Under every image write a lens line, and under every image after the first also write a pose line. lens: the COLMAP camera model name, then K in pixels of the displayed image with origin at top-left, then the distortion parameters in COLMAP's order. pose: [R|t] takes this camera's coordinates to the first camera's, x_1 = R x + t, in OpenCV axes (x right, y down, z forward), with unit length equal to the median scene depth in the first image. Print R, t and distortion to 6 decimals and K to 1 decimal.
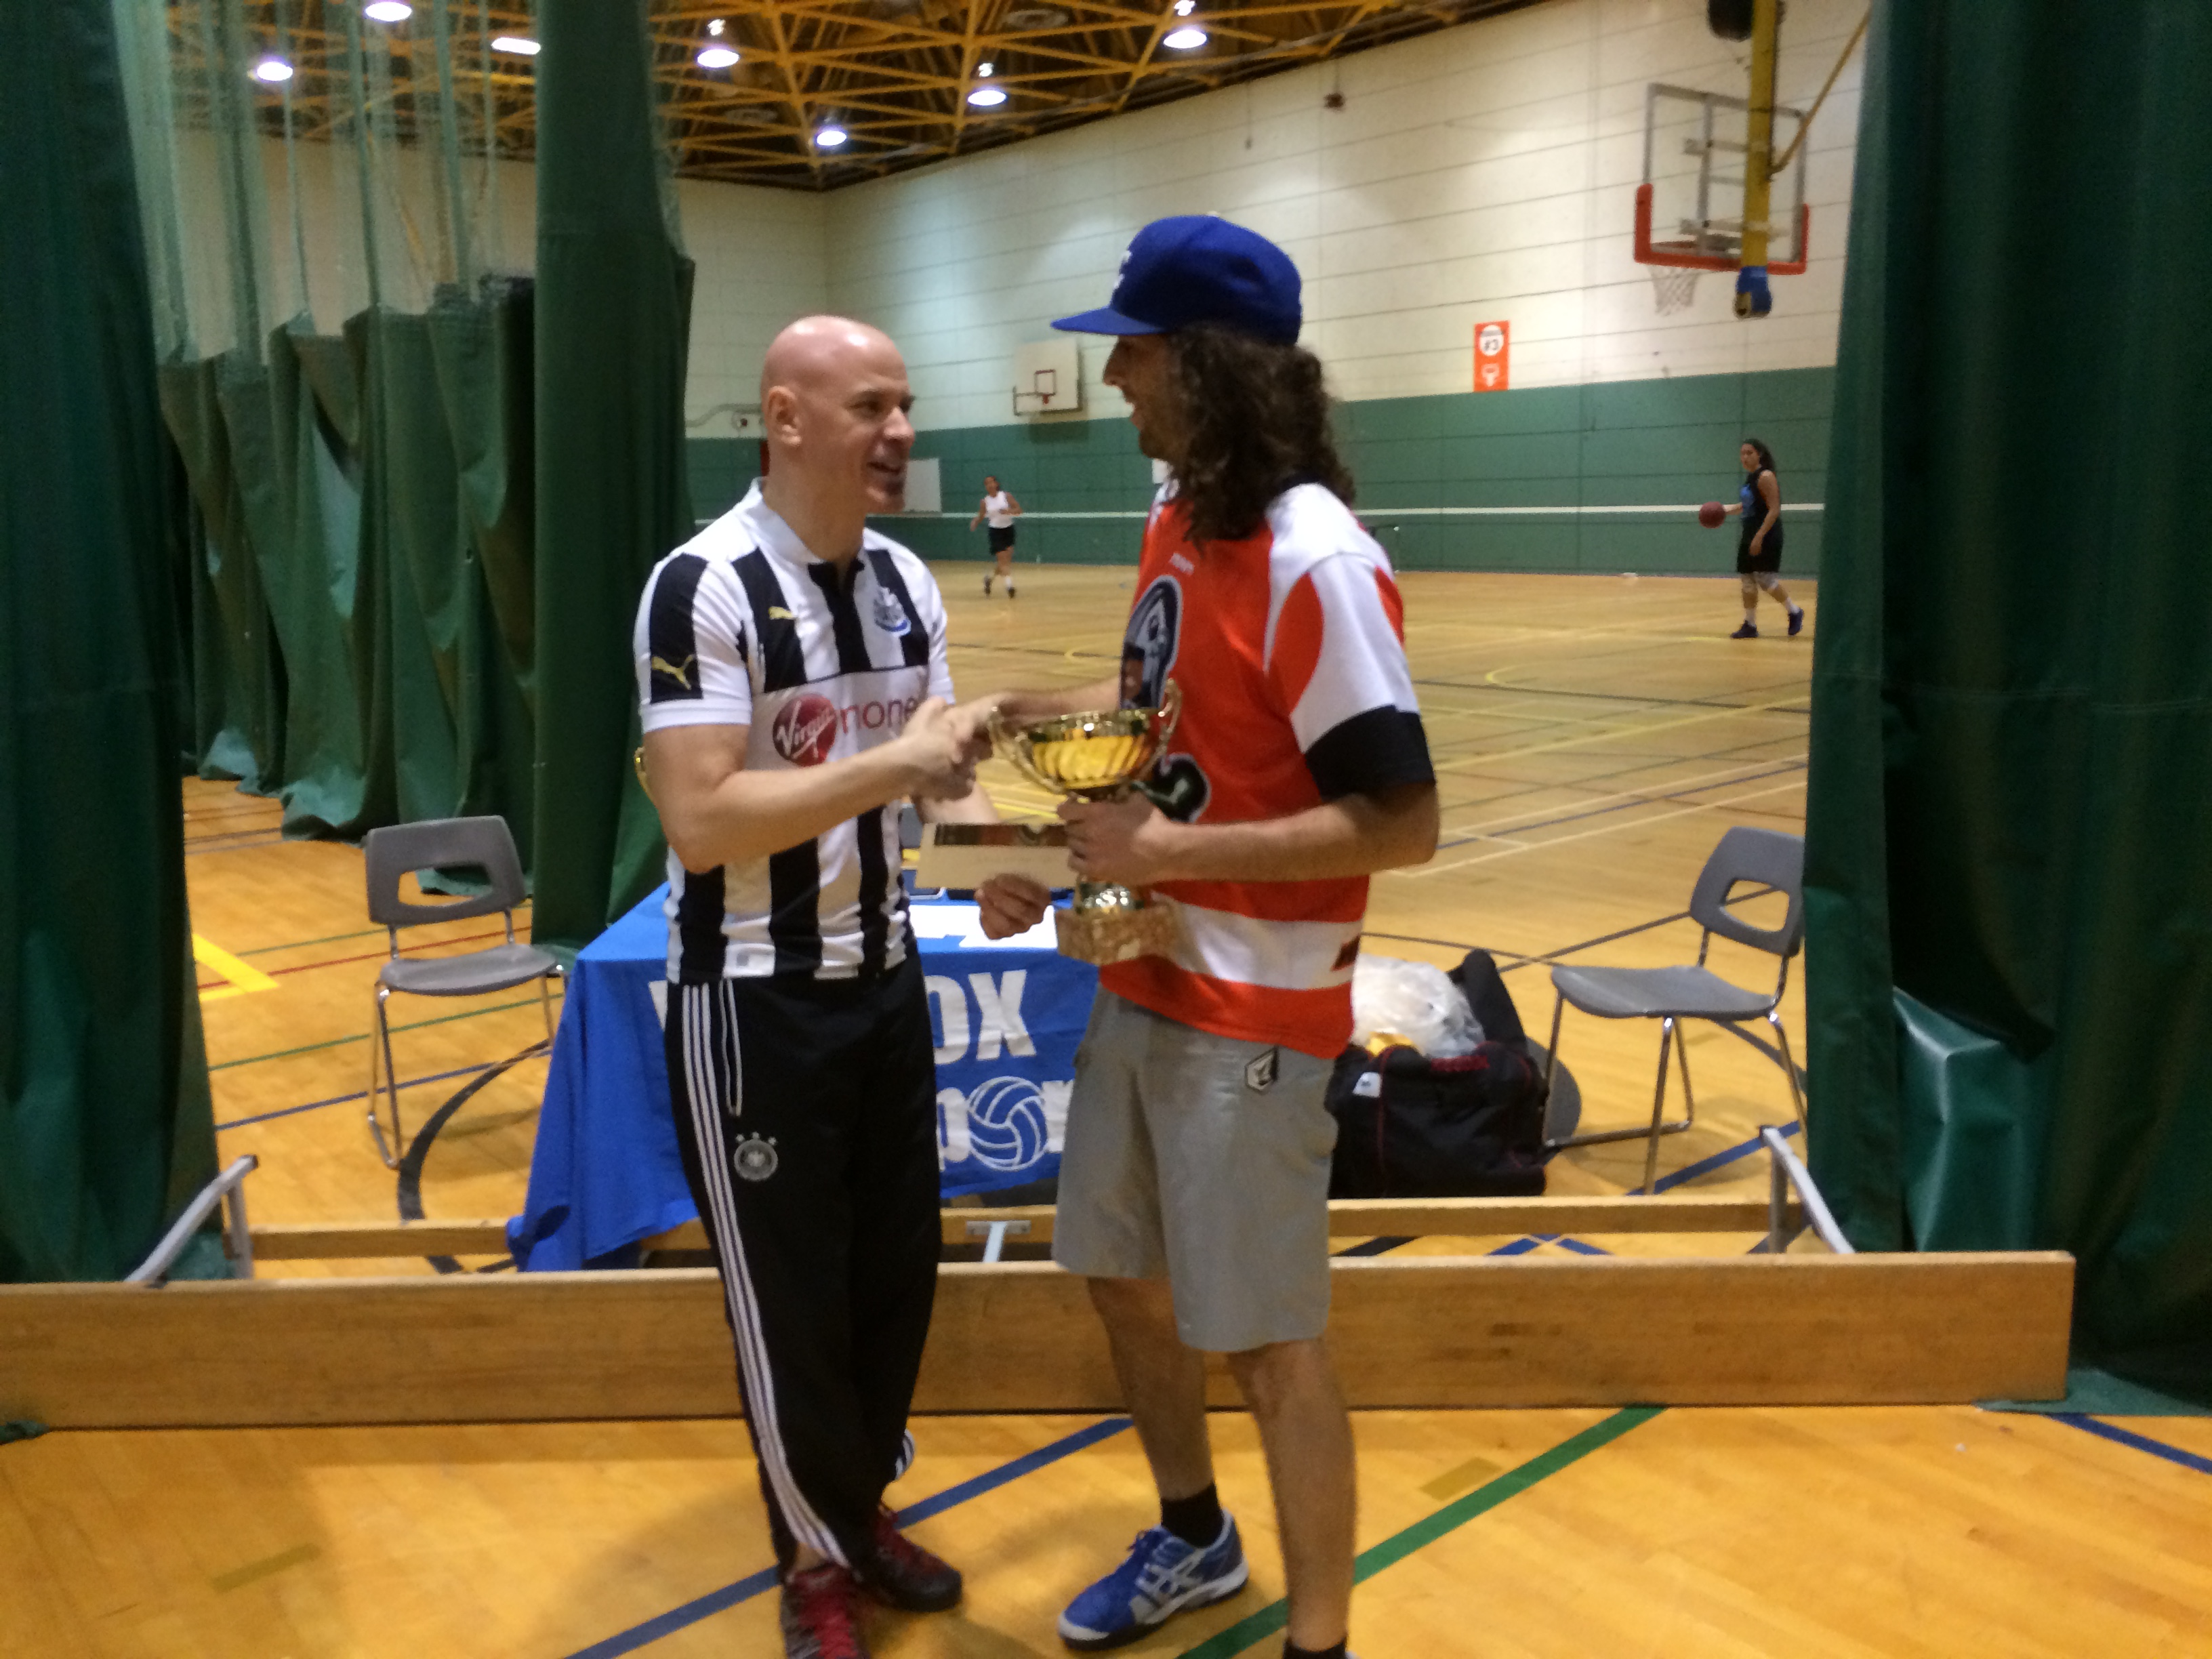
lens RADIAL K [[1850.5, 0, 1068.6], [0, 1850.5, 813.5], [0, 0, 1]] dist [0.069598, -0.105440]
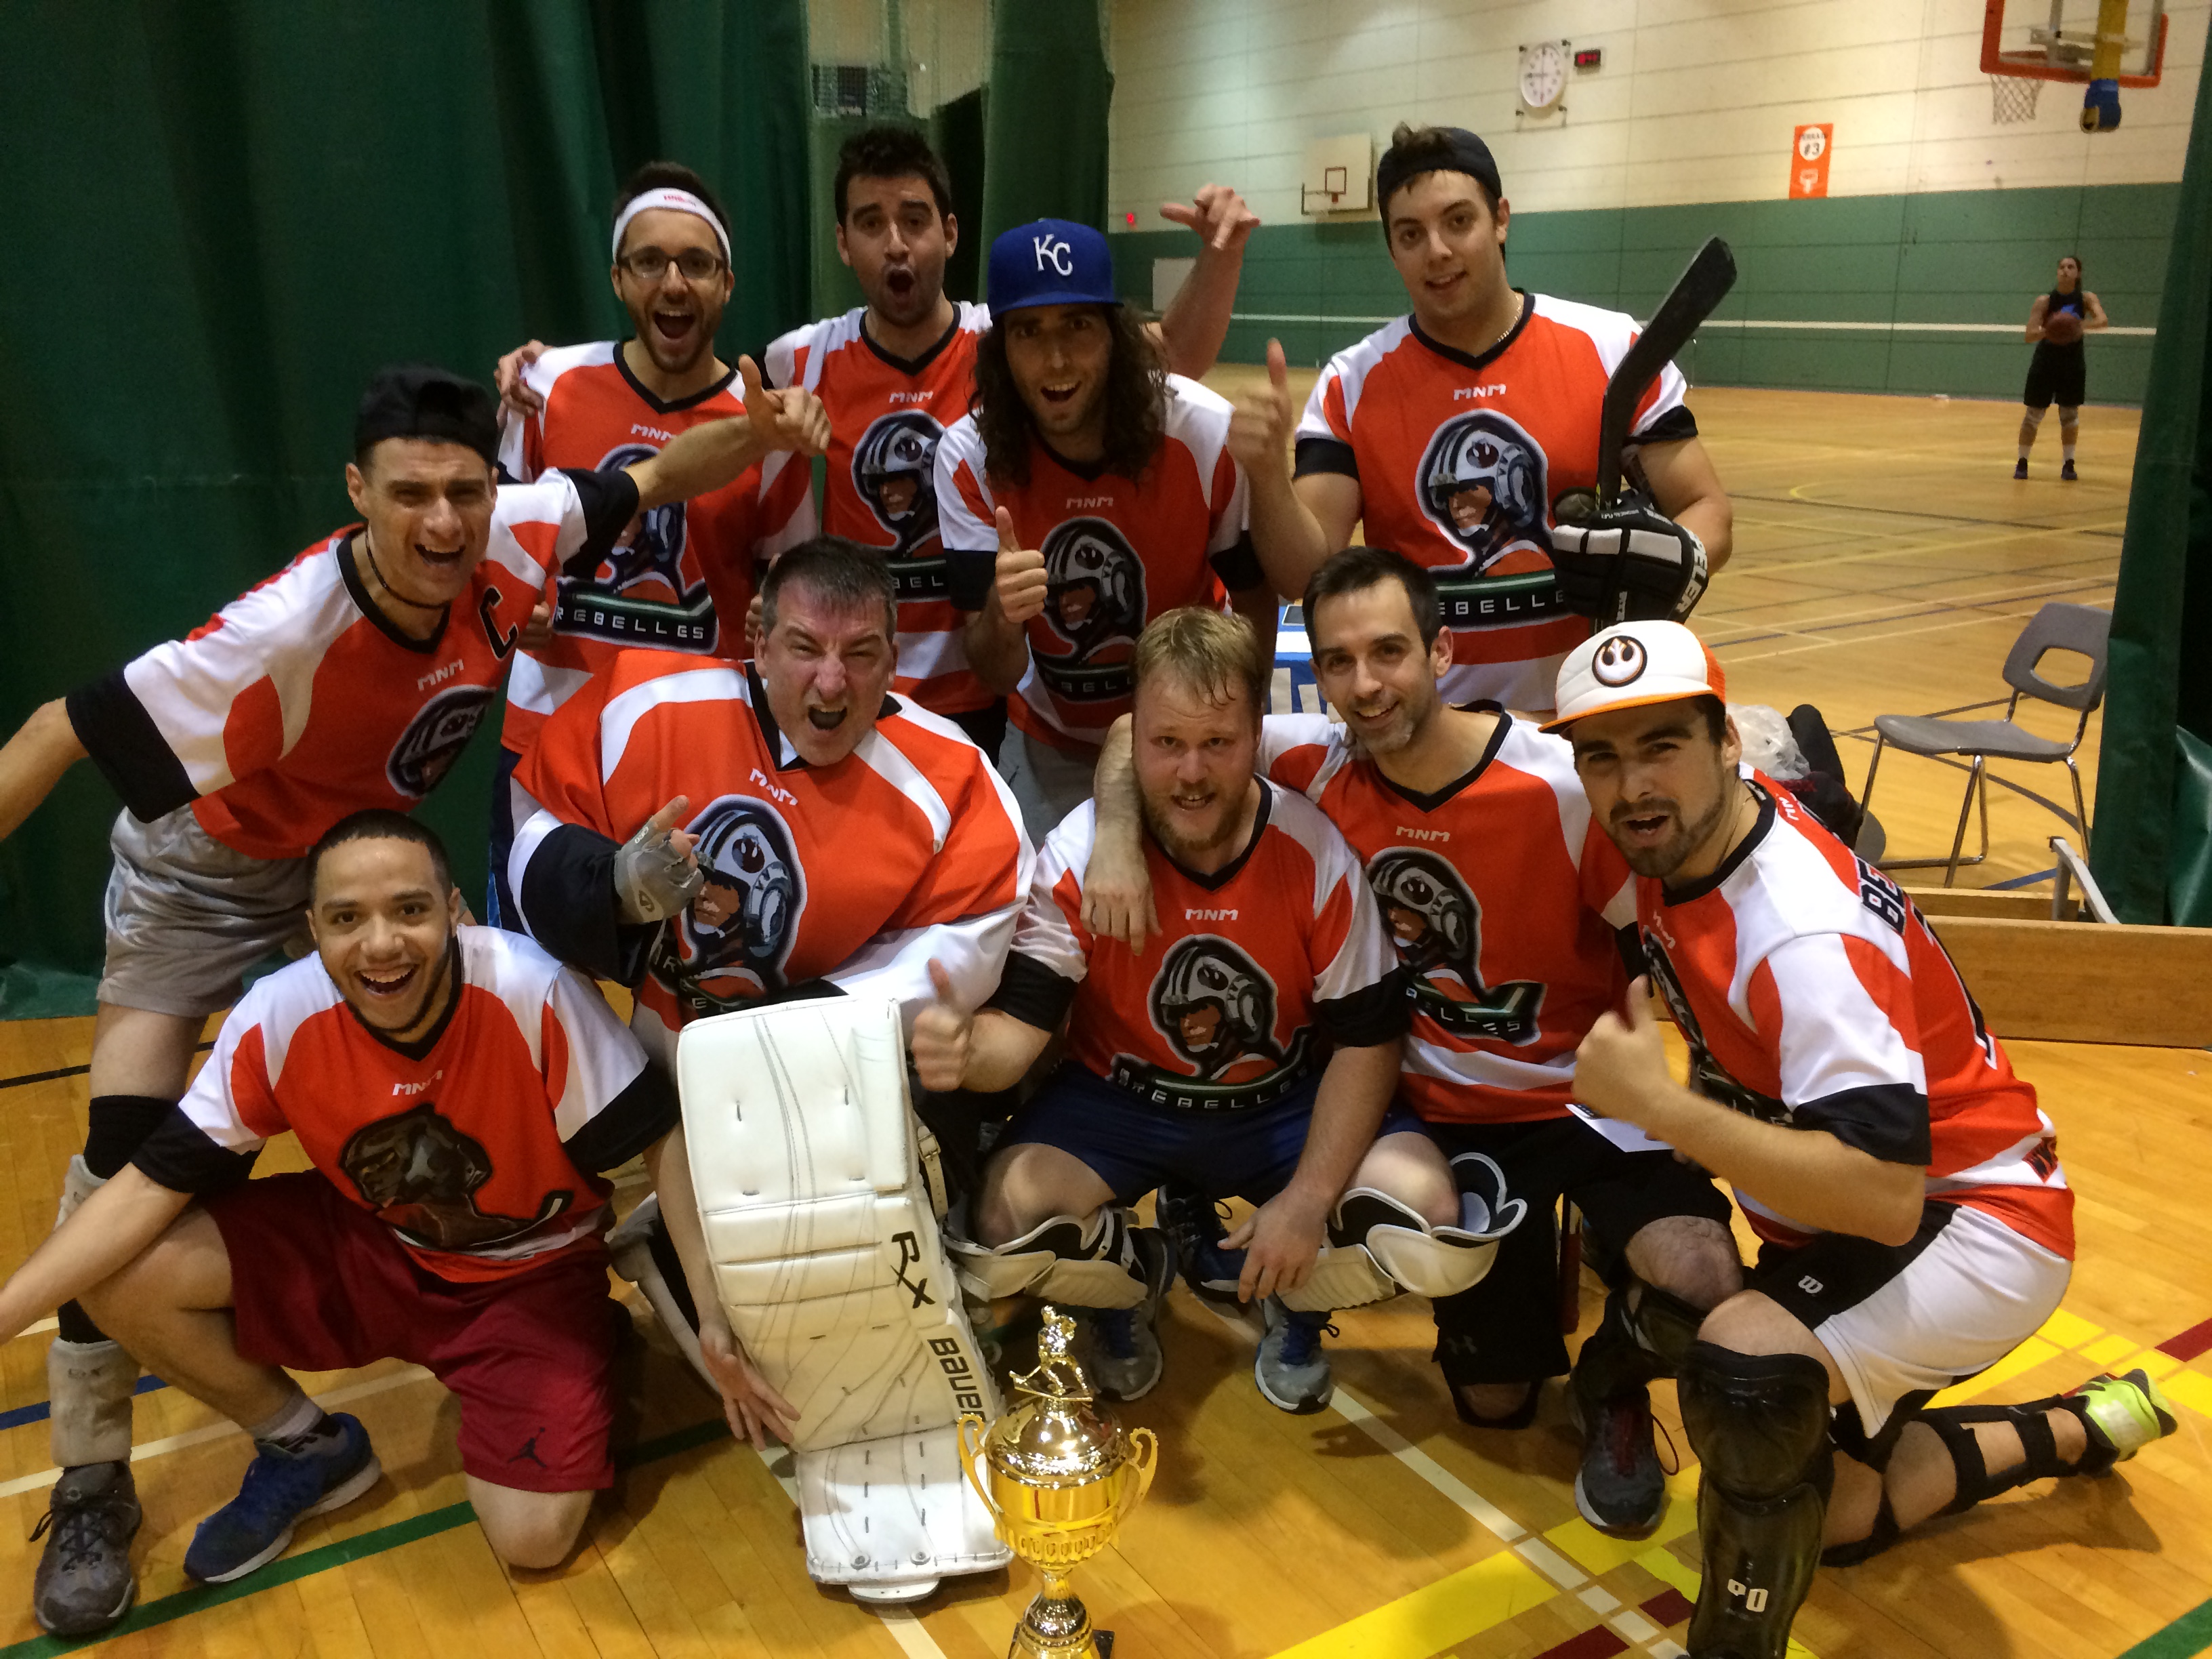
lens RADIAL K [[1850.5, 0, 1085.0], [0, 1850.5, 833.0], [0, 0, 1]] dist [0.069598, -0.105440]
pose [[0.991916, 0.058393, -0.112662, -0.059050], [-0.045568, 0.992524, 0.113227, 0.026585], [0.118432, -0.107178, 0.987161, -0.141195]]
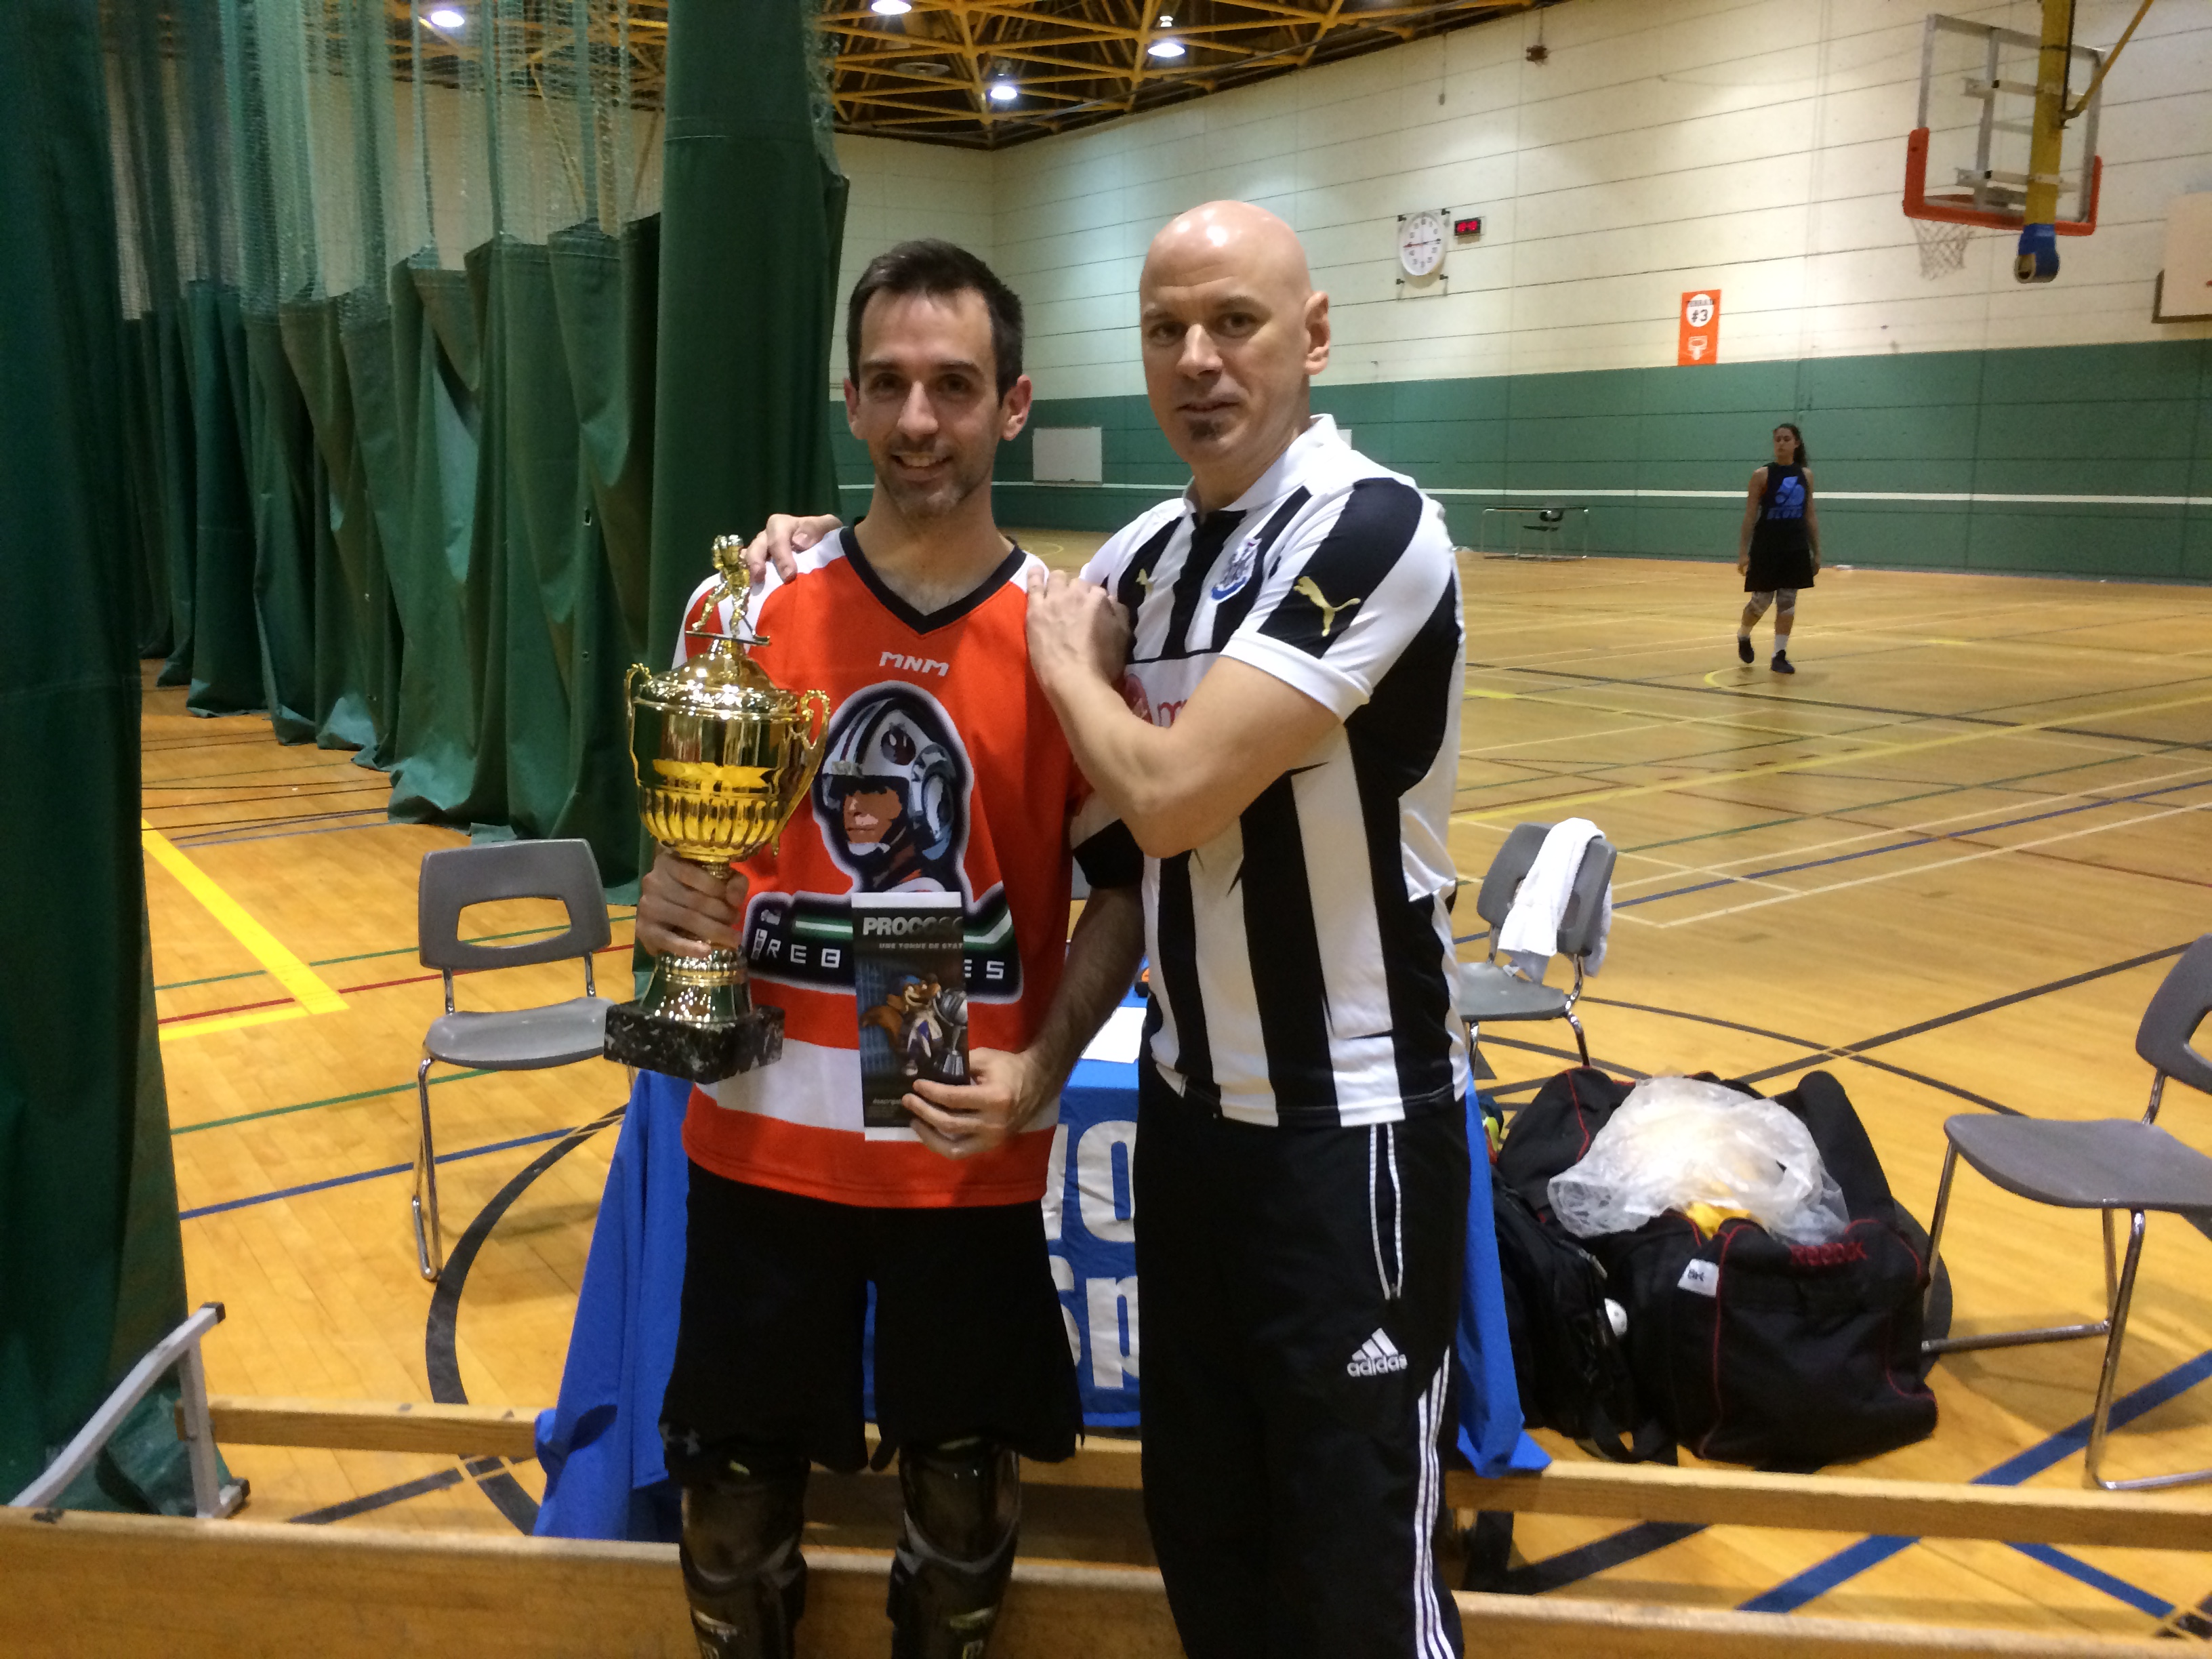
lens RADIAL K [[1850.5, 0, 1072.6], [0, 1850.5, 822.4], [0, 0, 1]] dist [0.069598, -0.105440]
pose [[0.996401, 0.038056, -0.075747, -0.019685], [-0.036563, 0.999111, 0.020996, -0.021364], [0.076479, -0.018151, 0.996906, 0.136751]]
